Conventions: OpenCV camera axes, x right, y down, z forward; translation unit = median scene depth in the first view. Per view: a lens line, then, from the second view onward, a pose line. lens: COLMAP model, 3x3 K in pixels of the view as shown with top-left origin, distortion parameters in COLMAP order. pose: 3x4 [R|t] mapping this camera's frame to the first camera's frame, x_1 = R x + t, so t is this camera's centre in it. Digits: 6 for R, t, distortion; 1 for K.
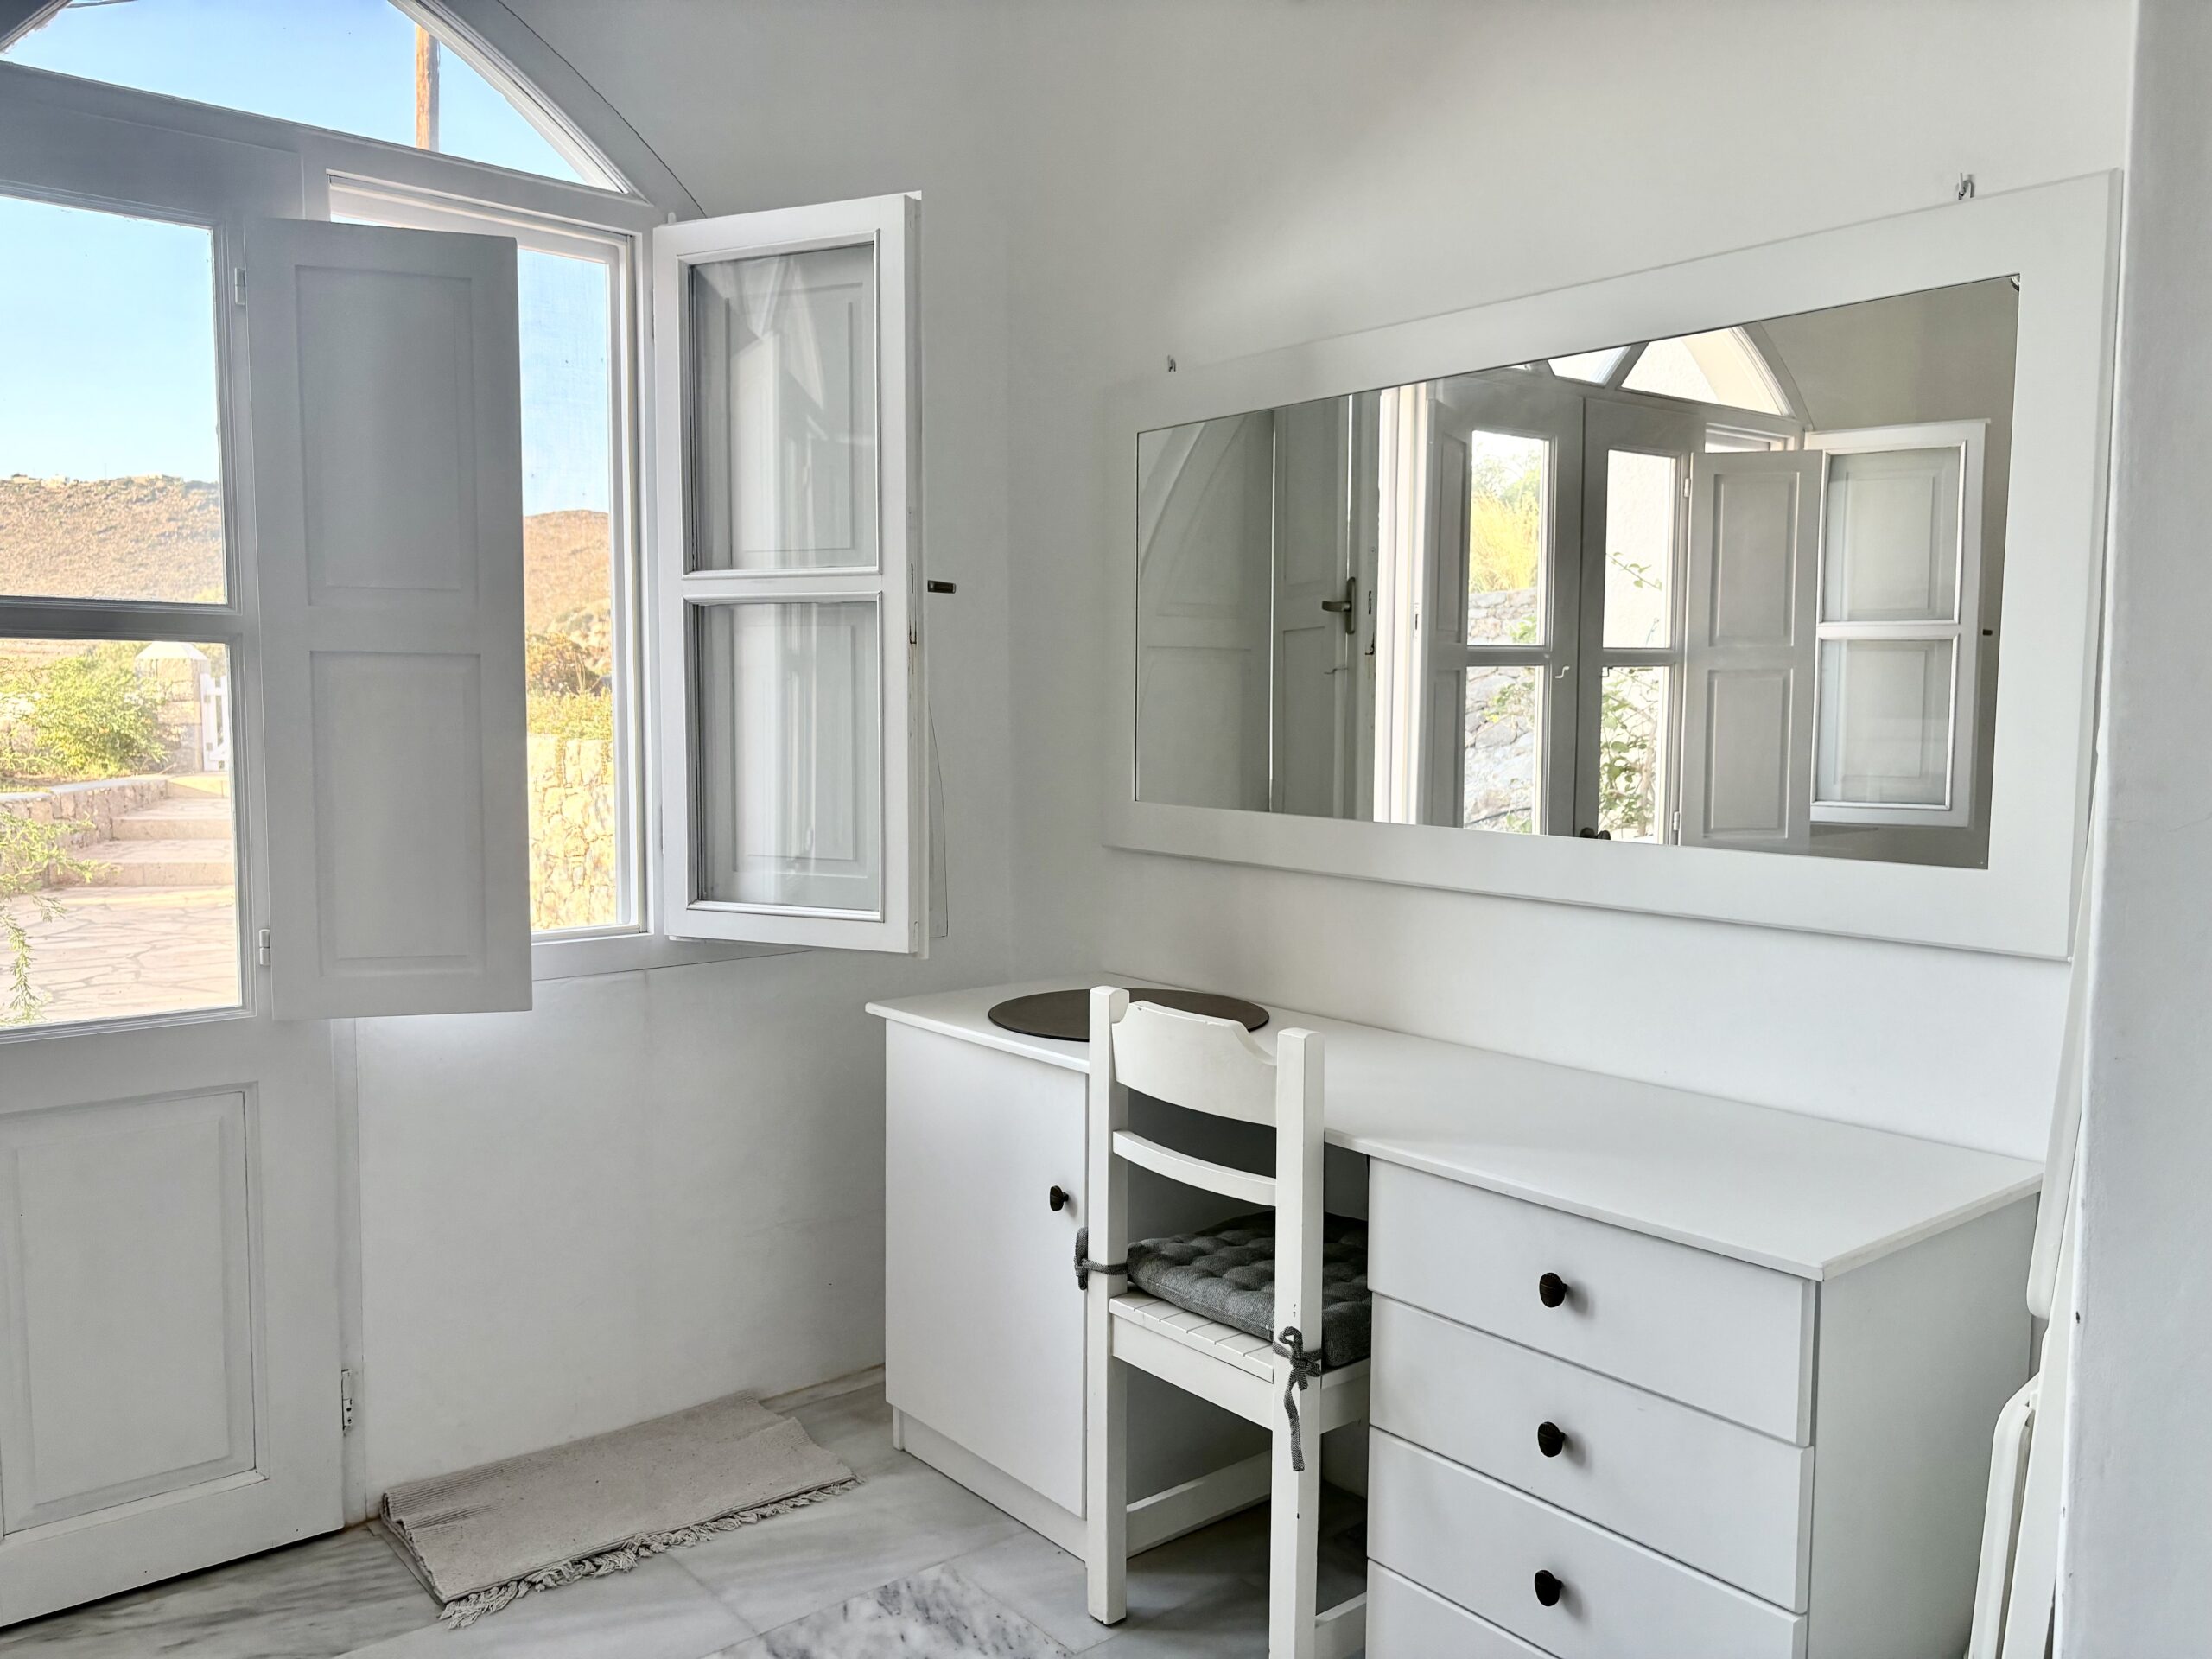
lens RADIAL K [[1692.1, 0, 1115.4], [0, 1692.1, 838.1], [0, 0, 1]] dist [0.055123, -0.059268]
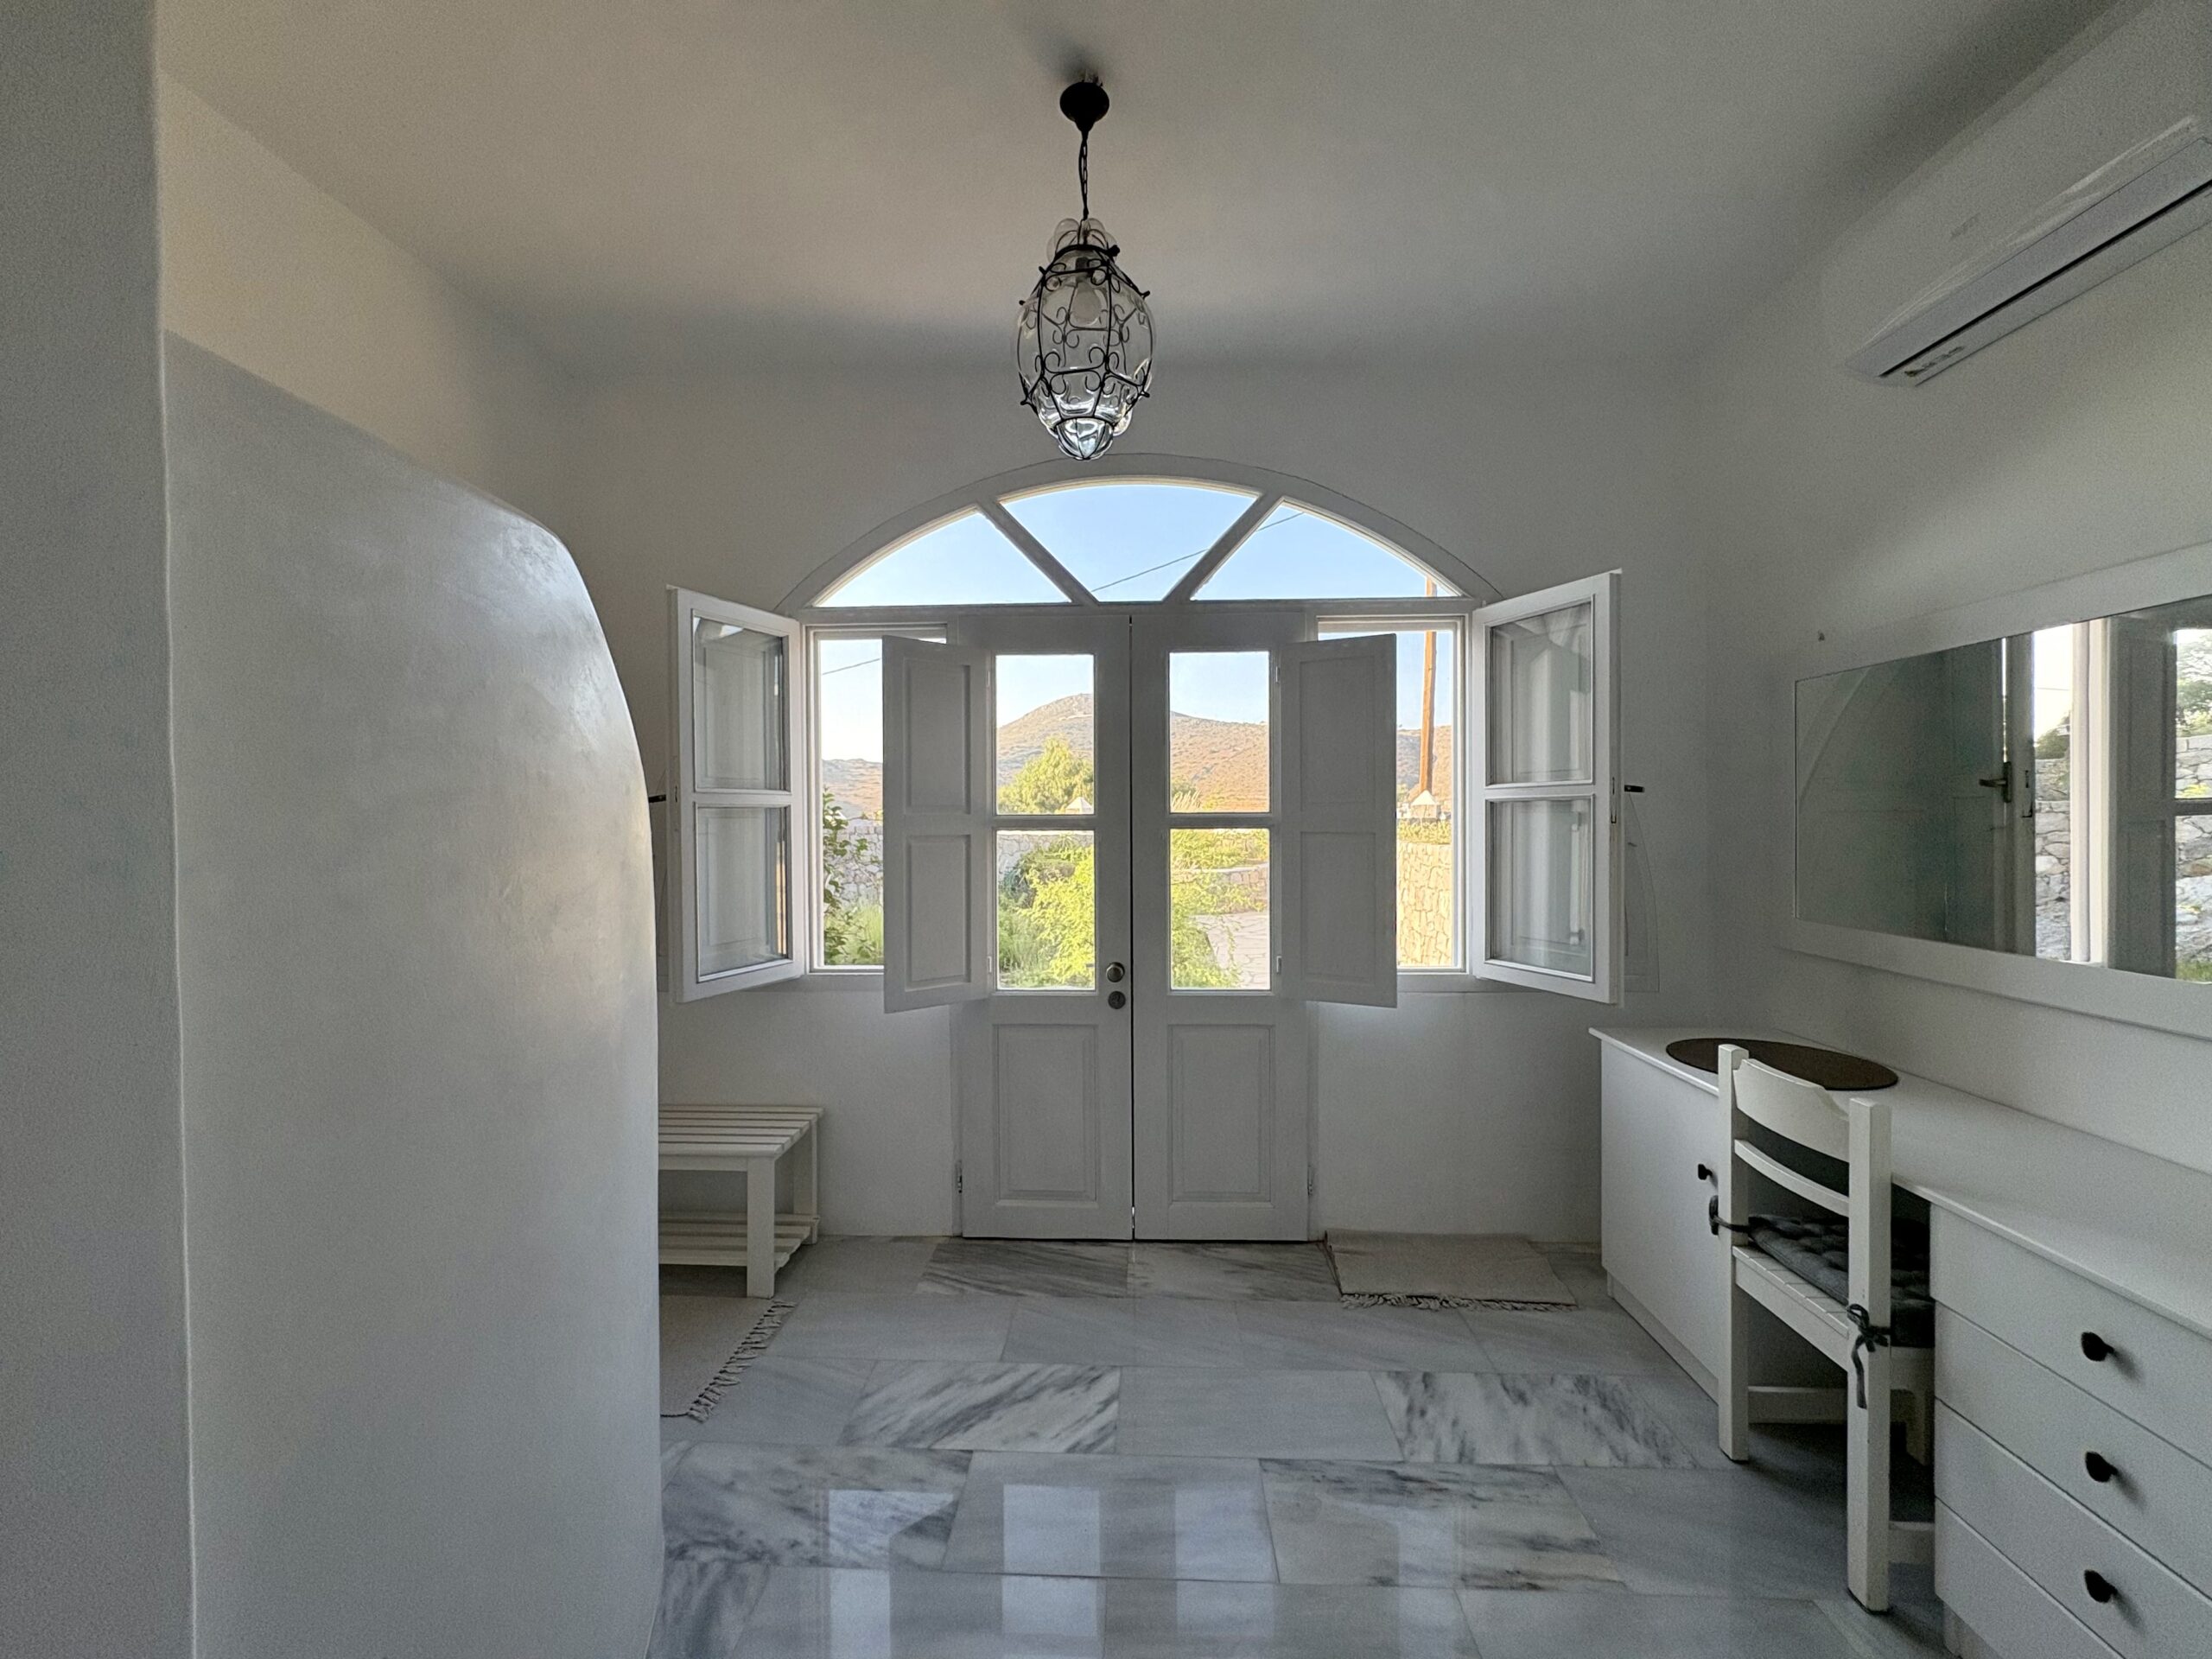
lens RADIAL K [[888.2, 0, 1102.4], [0, 888.2, 825.6], [0, 0, 1]] dist [0.001025, 0.000744]
pose [[0.736081, -0.006223, -0.676865, 0.113248], [-0.043615, 0.997444, -0.056600, -0.039199], [0.675487, 0.071183, 0.733928, -0.019009]]
